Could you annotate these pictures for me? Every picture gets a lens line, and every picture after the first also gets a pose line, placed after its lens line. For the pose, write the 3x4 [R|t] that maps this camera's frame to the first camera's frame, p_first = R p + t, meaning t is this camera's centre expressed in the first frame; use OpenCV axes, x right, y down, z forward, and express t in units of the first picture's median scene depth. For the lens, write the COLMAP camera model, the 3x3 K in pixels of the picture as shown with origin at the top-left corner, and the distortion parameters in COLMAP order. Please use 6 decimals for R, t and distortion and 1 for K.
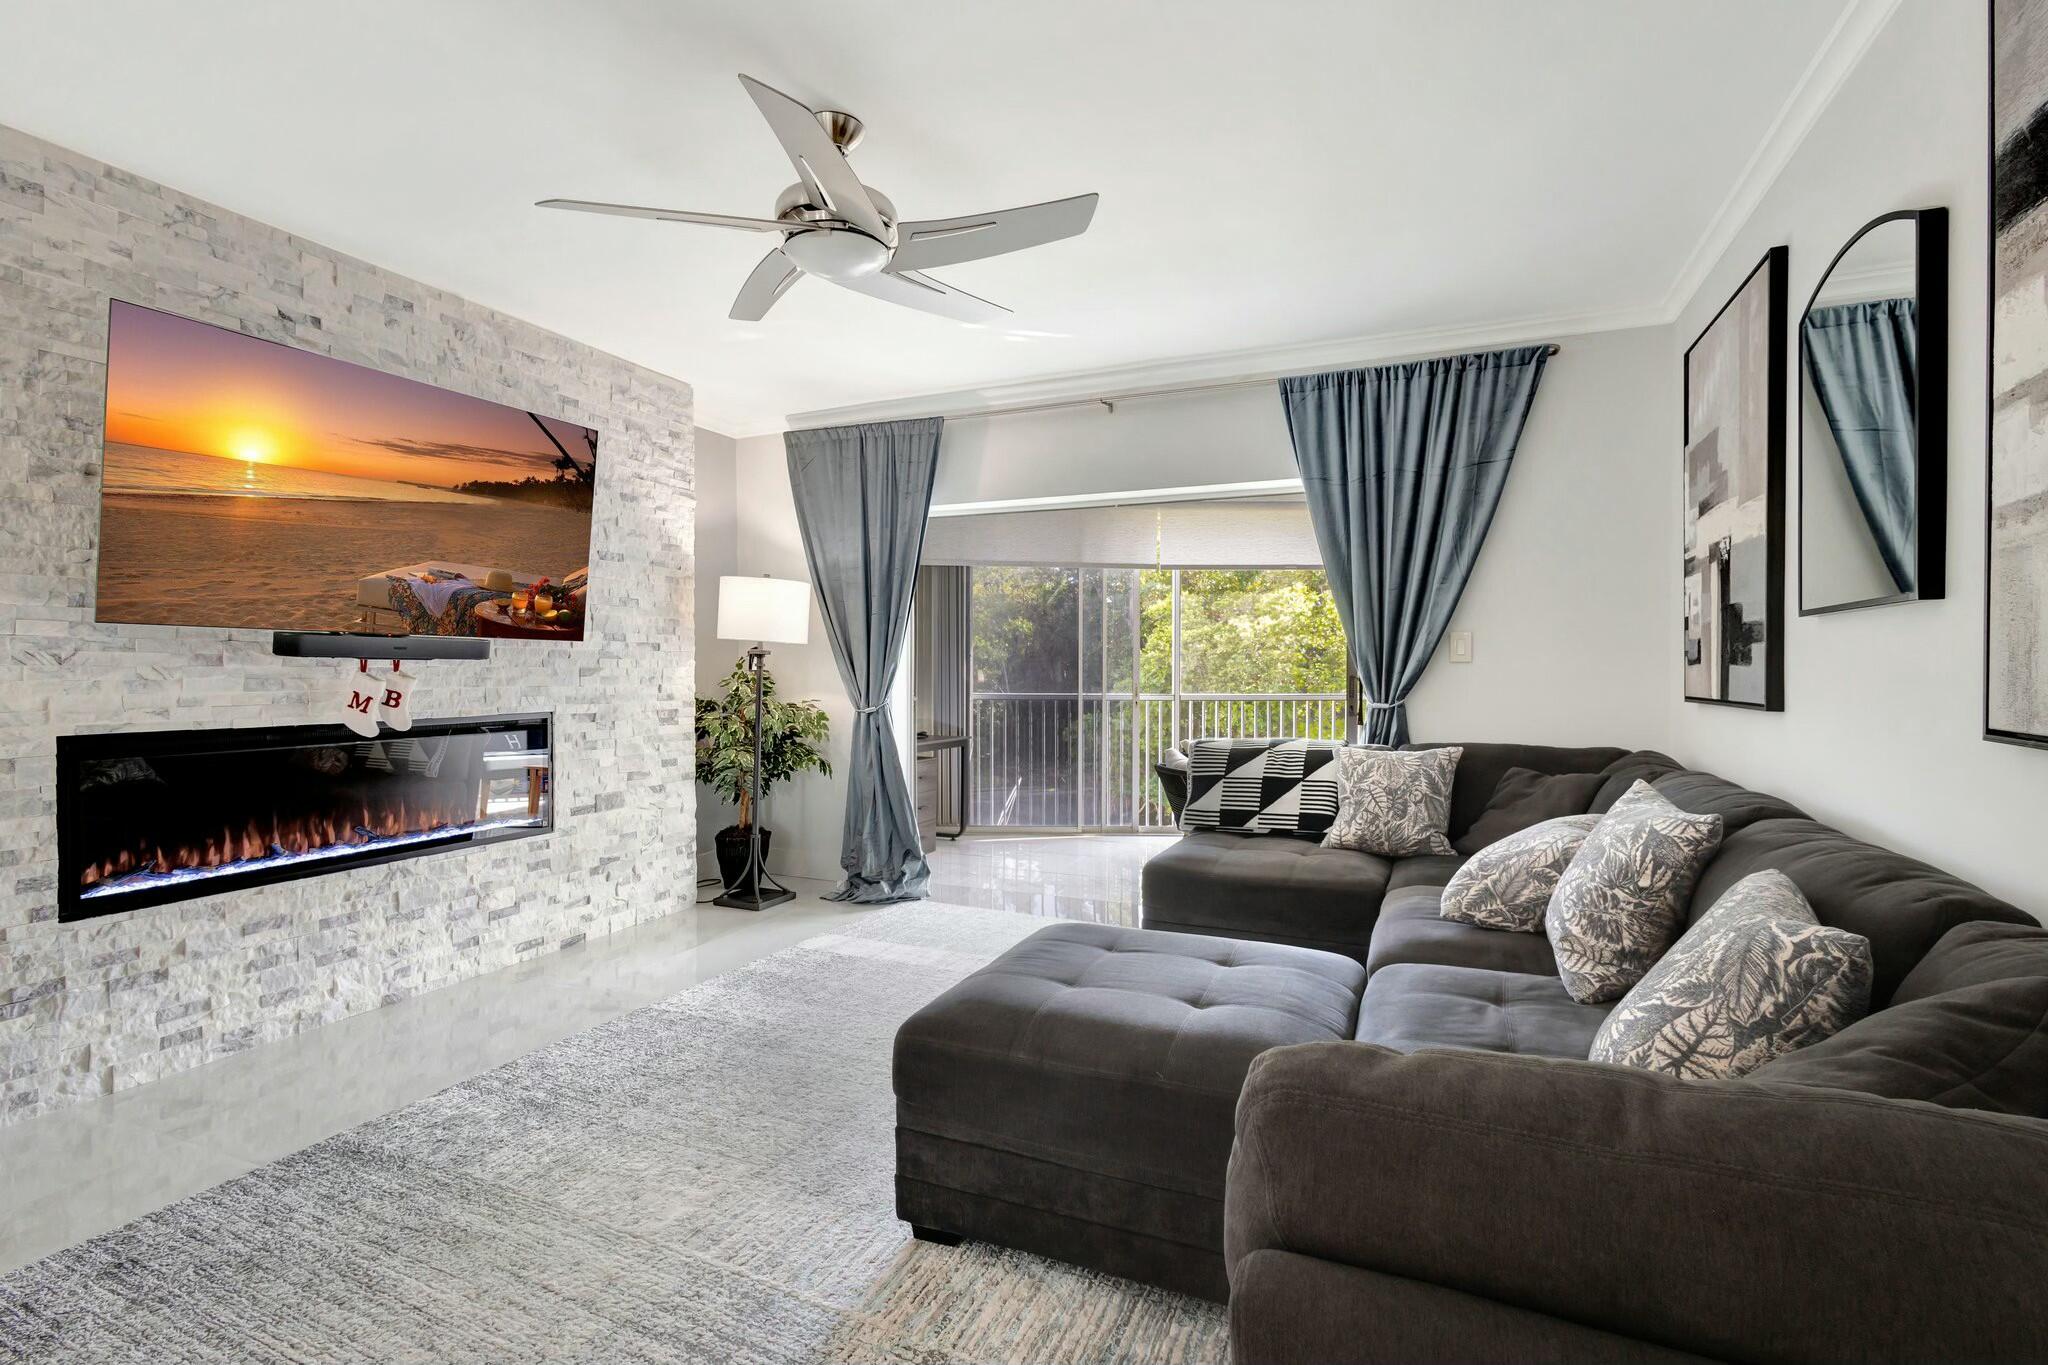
lens RADIAL K [[943.9, 0, 1032.9], [0, 943.9, 676.6], [0, 0, 1]] dist [0.012618, -0.002511]
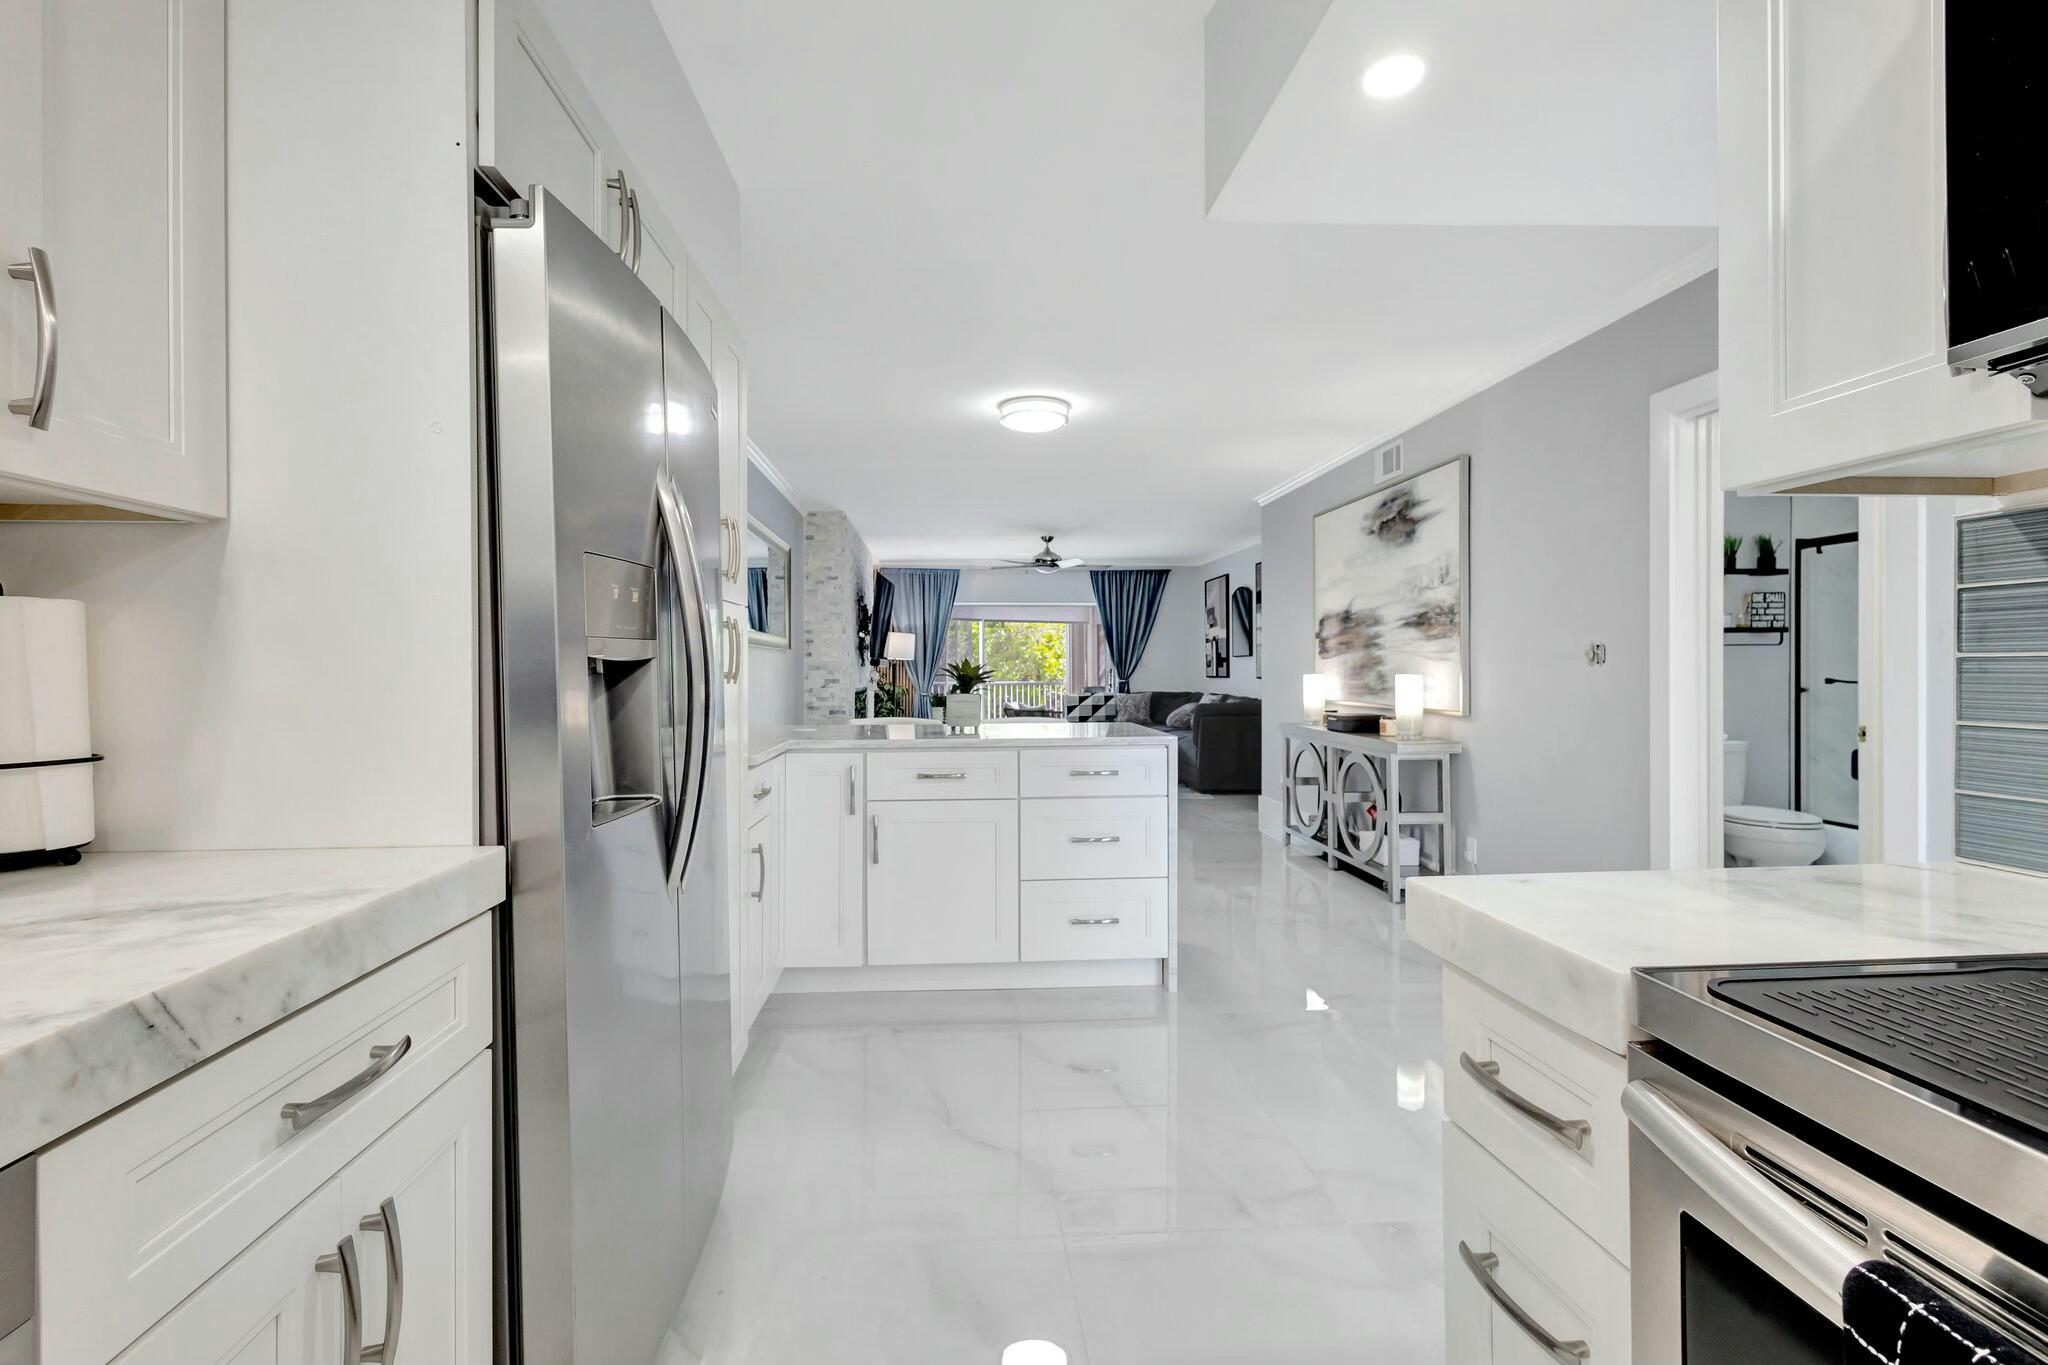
lens RADIAL K [[943.9, 0, 1022.8], [0, 943.9, 679.9], [0, 0, 1]] dist [0.012618, -0.002511]
pose [[0.883440, -0.016547, 0.468253, -1.637841], [0.011685, 0.999843, 0.013288, -0.018473], [-0.468399, -0.006267, 0.883495, -1.879800]]
